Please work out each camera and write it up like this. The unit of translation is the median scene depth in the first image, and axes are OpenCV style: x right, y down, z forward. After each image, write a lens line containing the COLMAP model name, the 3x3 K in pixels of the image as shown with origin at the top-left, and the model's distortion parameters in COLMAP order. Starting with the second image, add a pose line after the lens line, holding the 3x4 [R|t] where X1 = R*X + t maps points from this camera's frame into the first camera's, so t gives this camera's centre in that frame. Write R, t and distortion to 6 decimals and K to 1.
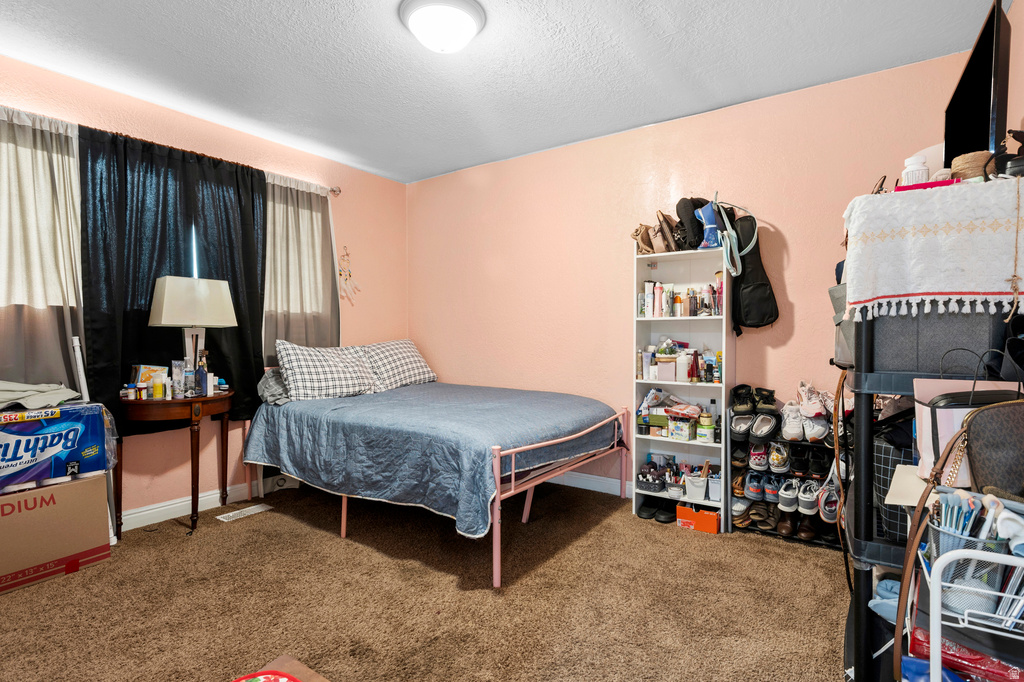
lens RADIAL K [[466.9, 0, 509.4], [0, 466.9, 326.8], [0, 0, 1]] dist [0.003247, -0.000010]
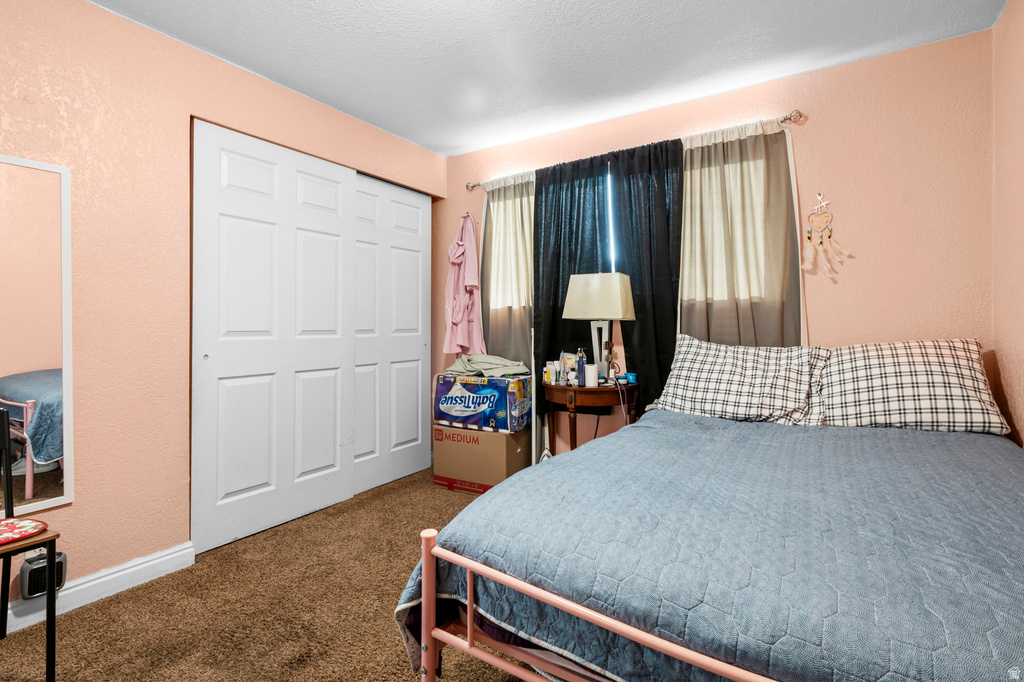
lens RADIAL K [[472.7, 0, 512.7], [0, 472.7, 319.4], [0, 0, 1]] dist [-0.000510, -0.000087]
pose [[0.091807, -0.015936, -0.995649, 0.346804], [0.008013, 0.999851, -0.015265, 0.012494], [0.995745, -0.006577, 0.091921, 0.683442]]
